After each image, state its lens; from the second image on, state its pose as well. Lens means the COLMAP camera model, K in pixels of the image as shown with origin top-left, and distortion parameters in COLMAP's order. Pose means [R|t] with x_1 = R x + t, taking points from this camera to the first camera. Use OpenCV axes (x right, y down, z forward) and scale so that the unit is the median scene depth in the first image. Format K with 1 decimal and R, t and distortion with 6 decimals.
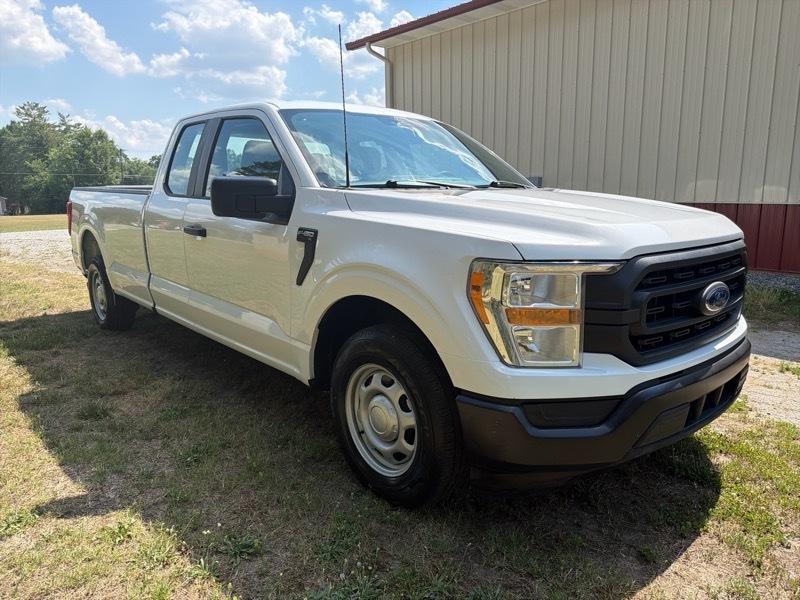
lens RADIAL K [[576.6, 0, 395.0], [0, 576.6, 299.4], [0, 0, 1]] dist [0.049443, -0.049911]
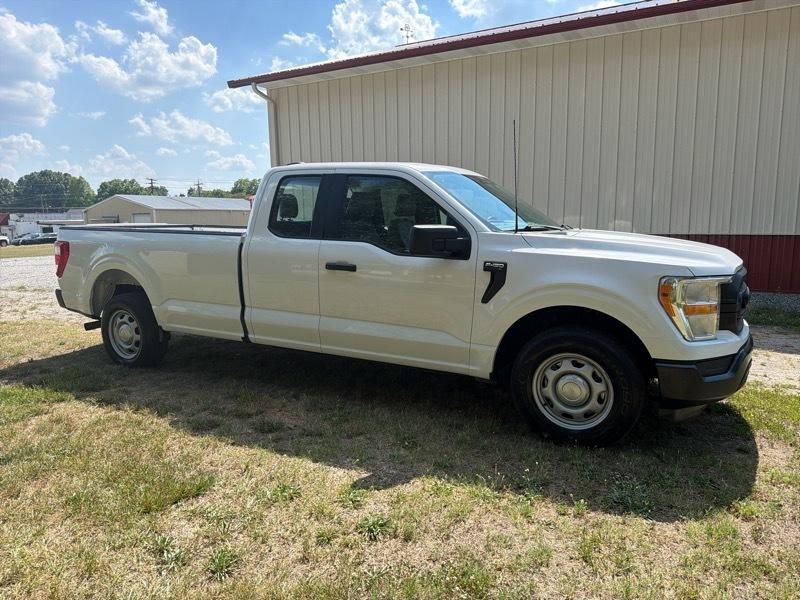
lens RADIAL K [[576.6, 0, 395.0], [0, 576.6, 299.4], [0, 0, 1]] dist [0.049443, -0.049911]
pose [[0.941369, -0.051335, 0.333451, -0.811009], [0.067090, 0.997101, -0.035897, 0.000593], [-0.330641, 0.056164, 0.942084, -0.208524]]
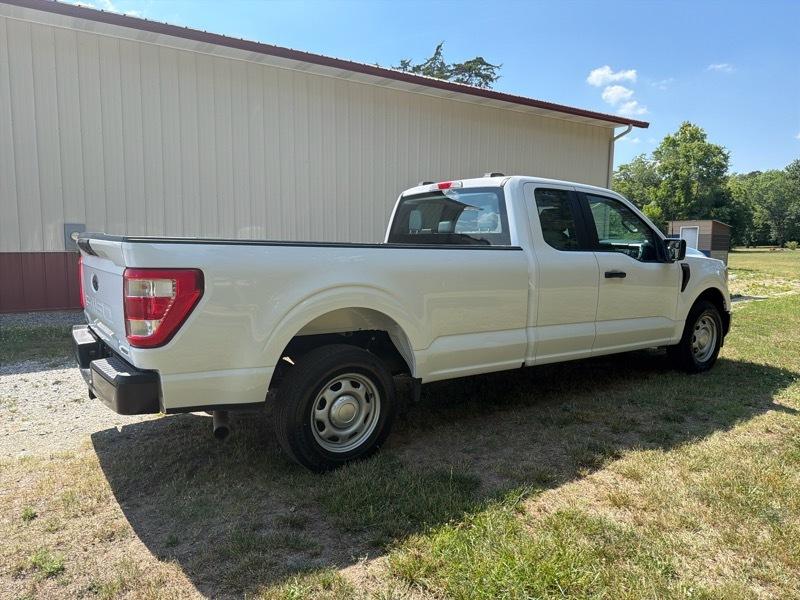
lens RADIAL K [[573.8, 0, 391.6], [0, 573.8, 312.2], [0, 0, 1]] dist [0.011704, -0.003221]
pose [[0.097063, -0.122641, 0.987693, -2.227368], [0.175022, 0.979018, 0.104364, -0.338477], [-0.979768, 0.162739, 0.116491, 1.753038]]
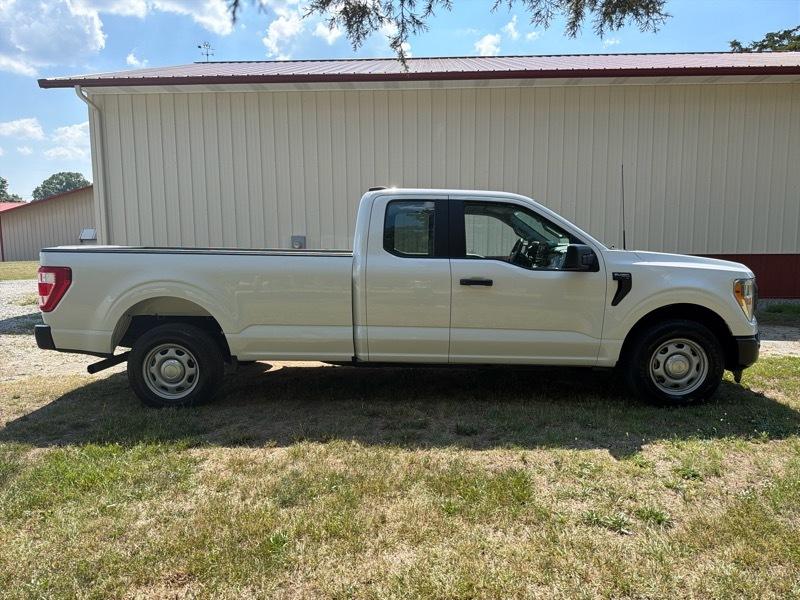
lens RADIAL K [[576.6, 0, 395.0], [0, 576.6, 299.4], [0, 0, 1]] dist [0.049443, -0.049911]
pose [[0.674832, -0.075299, 0.734120, -1.861595], [0.139037, 0.989939, -0.026270, -0.088587], [-0.724756, 0.119798, 0.678511, 0.294438]]
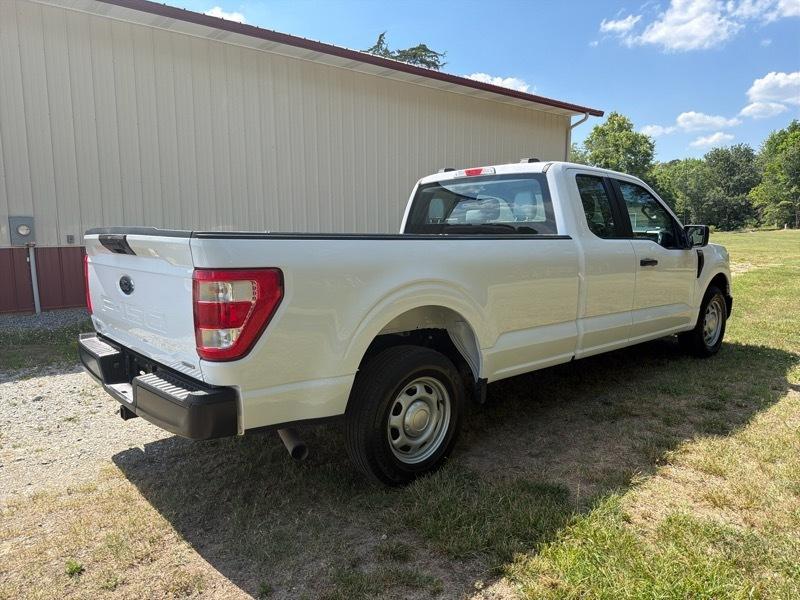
lens RADIAL K [[574.7, 0, 400.0], [0, 574.7, 300.0], [0, 0, 1]] dist [0.053720, -0.054474]
pose [[-0.027067, -0.122051, 0.992155, -2.131473], [0.187543, 0.974274, 0.124968, -0.394852], [-0.981883, 0.189454, -0.003481, 2.028885]]
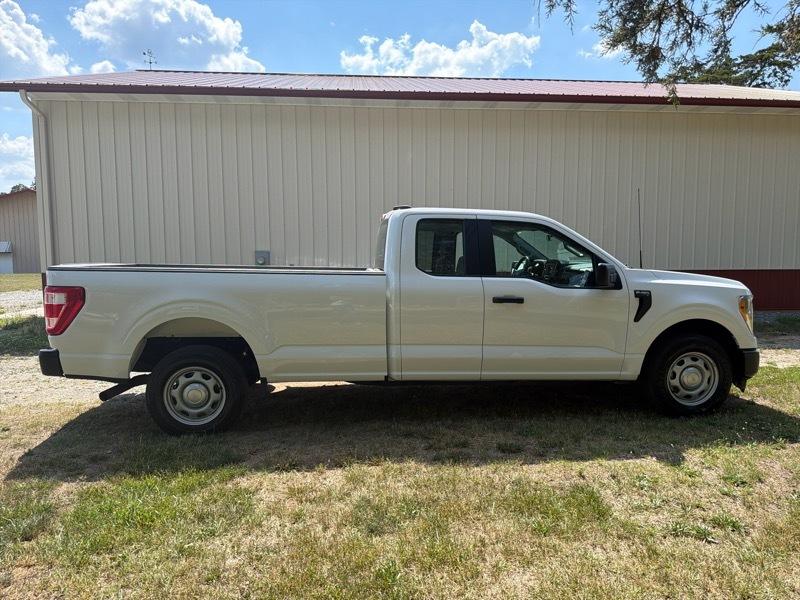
lens RADIAL K [[574.7, 0, 400.0], [0, 574.7, 300.0], [0, 0, 1]] dist [0.053720, -0.054474]
pose [[0.571311, -0.060348, 0.818512, -2.048571], [0.150177, 0.988142, -0.031967, -0.144653], [-0.806877, 0.141185, 0.573600, 0.543145]]
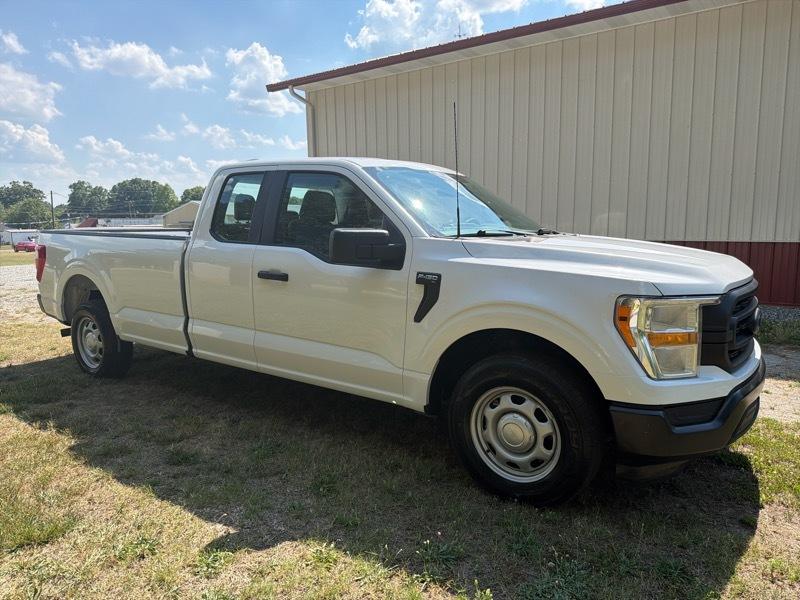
lens RADIAL K [[574.7, 0, 400.0], [0, 574.7, 300.0], [0, 0, 1]] dist [0.053720, -0.054474]
pose [[0.974822, -0.032088, 0.220665, -0.443922], [0.044209, 0.997760, -0.050211, -0.013760], [-0.218559, 0.058702, 0.974056, -0.093299]]
